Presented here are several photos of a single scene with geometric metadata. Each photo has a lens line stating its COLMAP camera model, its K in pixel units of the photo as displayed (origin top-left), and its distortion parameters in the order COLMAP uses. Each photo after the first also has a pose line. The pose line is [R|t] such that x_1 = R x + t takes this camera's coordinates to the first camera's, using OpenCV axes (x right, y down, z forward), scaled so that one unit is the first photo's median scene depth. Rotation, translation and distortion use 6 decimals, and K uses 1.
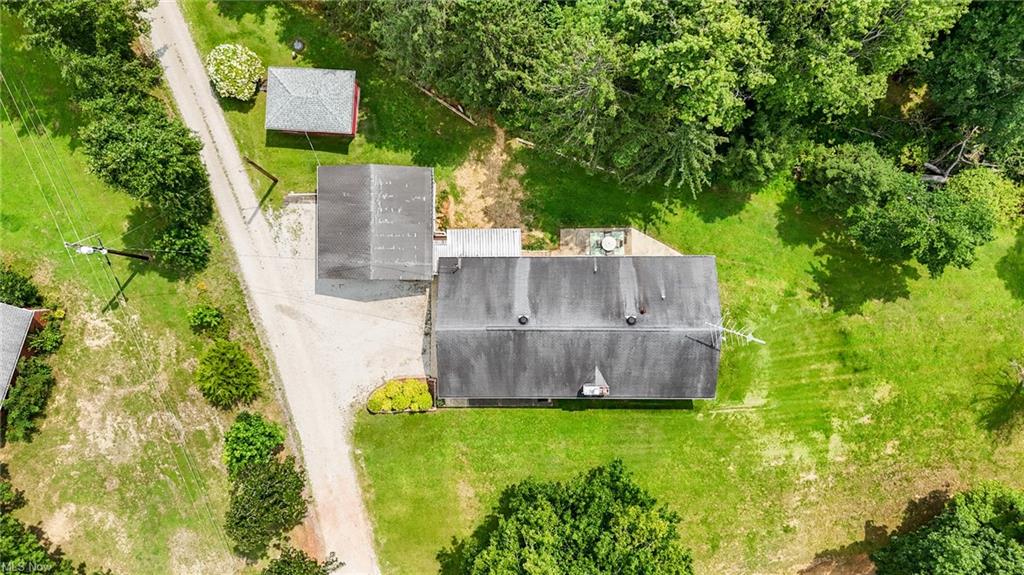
lens RADIAL K [[765.1, 0, 514.7], [0, 765.1, 293.2], [0, 0, 1]] dist [0.064334, -0.067757]
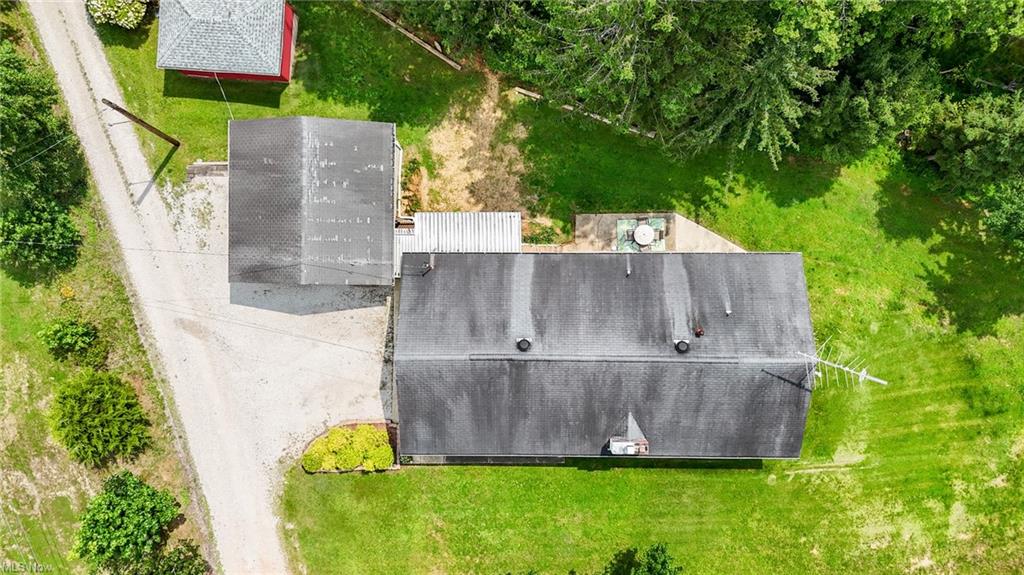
lens RADIAL K [[765.1, 0, 515.2], [0, 765.1, 290.9], [0, 0, 1]] dist [0.064334, -0.067757]
pose [[0.999984, 0.005415, 0.001816, 0.001822], [-0.005414, 0.999985, -0.000385, -0.011828], [-0.001818, 0.000375, 0.999998, 0.289112]]
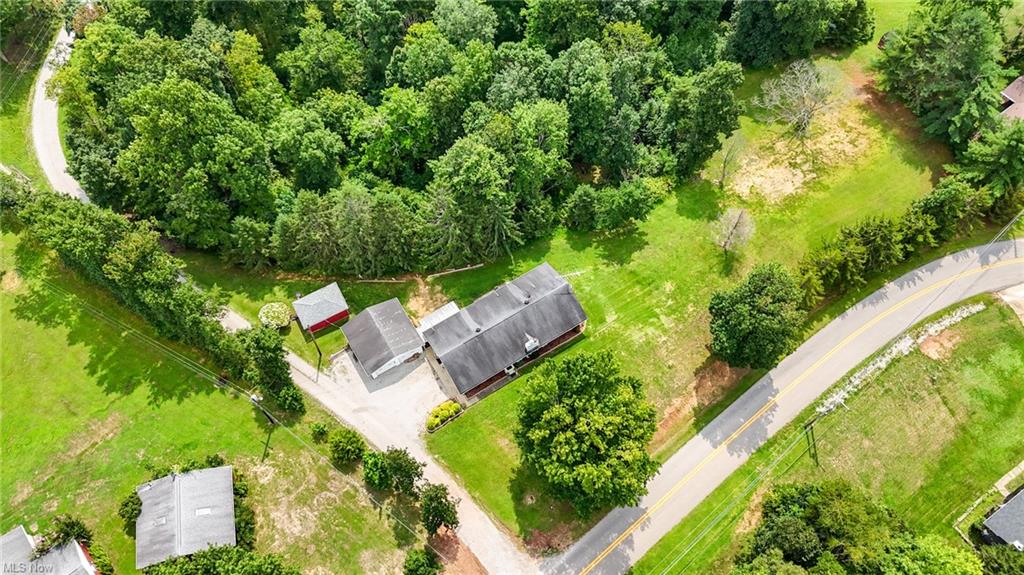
lens RADIAL K [[765.1, 0, 513.6], [0, 765.1, 289.2], [0, 0, 1]] dist [0.064334, -0.067757]
pose [[0.847460, -0.472166, 0.242634, -0.295026], [0.530825, 0.748462, -0.397530, 0.688312], [0.006098, 0.465687, 0.884929, -0.643098]]
